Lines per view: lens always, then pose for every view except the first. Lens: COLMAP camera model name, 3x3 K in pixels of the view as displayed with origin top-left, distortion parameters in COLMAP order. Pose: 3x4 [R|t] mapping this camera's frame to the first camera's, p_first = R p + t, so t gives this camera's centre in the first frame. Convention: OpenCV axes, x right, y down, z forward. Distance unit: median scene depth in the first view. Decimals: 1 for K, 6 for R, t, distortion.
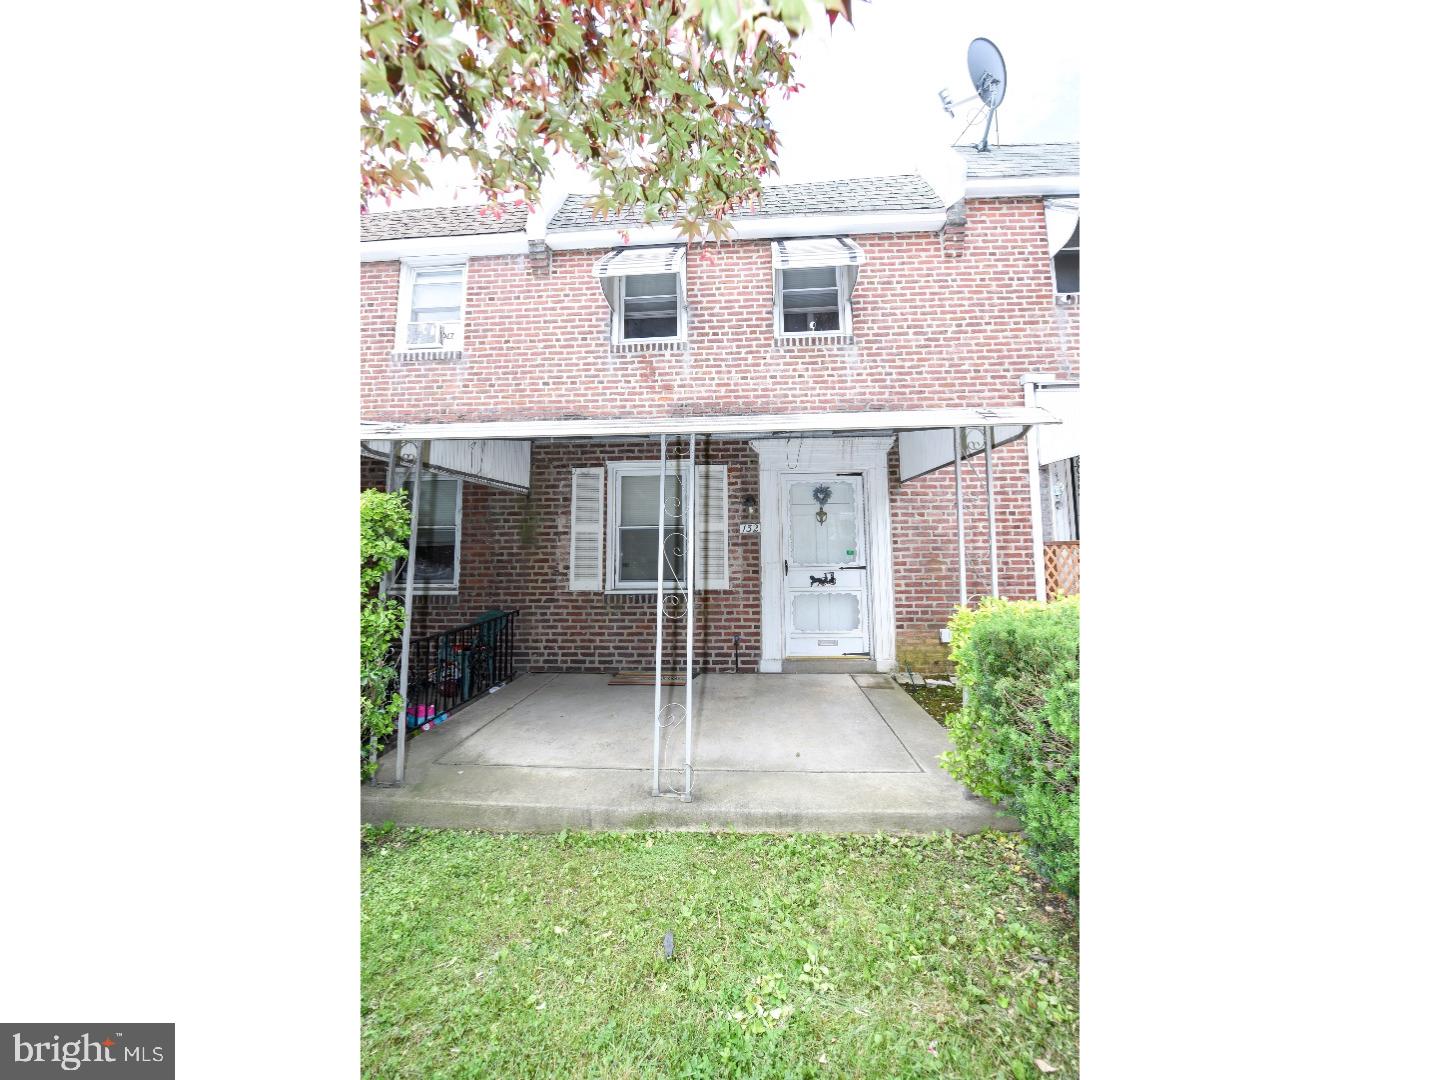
lens RADIAL K [[593.5, 0, 719.7], [0, 593.5, 483.6], [0, 0, 1]] dist [-0.010431, -0.000573]
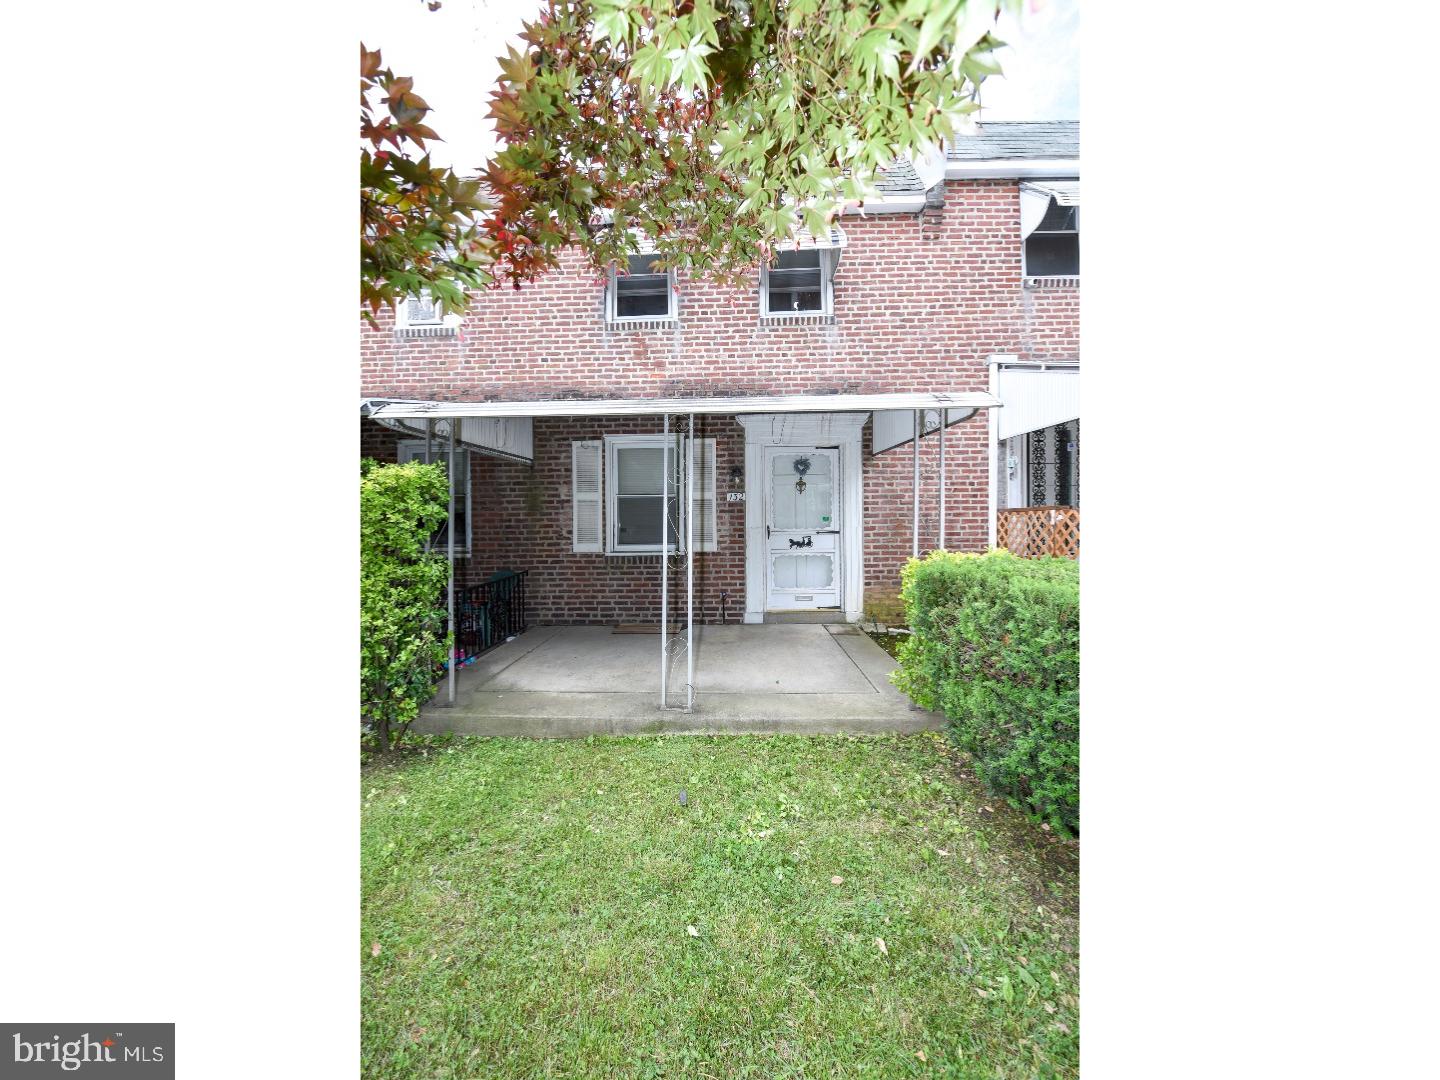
lens RADIAL K [[593.5, 0, 717.7], [0, 593.5, 536.3], [0, 0, 1]] dist [-0.010431, -0.000573]
pose [[0.999523, -0.001724, 0.030831, -0.017436], [-0.002498, 0.990650, 0.136403, -0.002259], [-0.030778, -0.136415, 0.990174, -0.101713]]
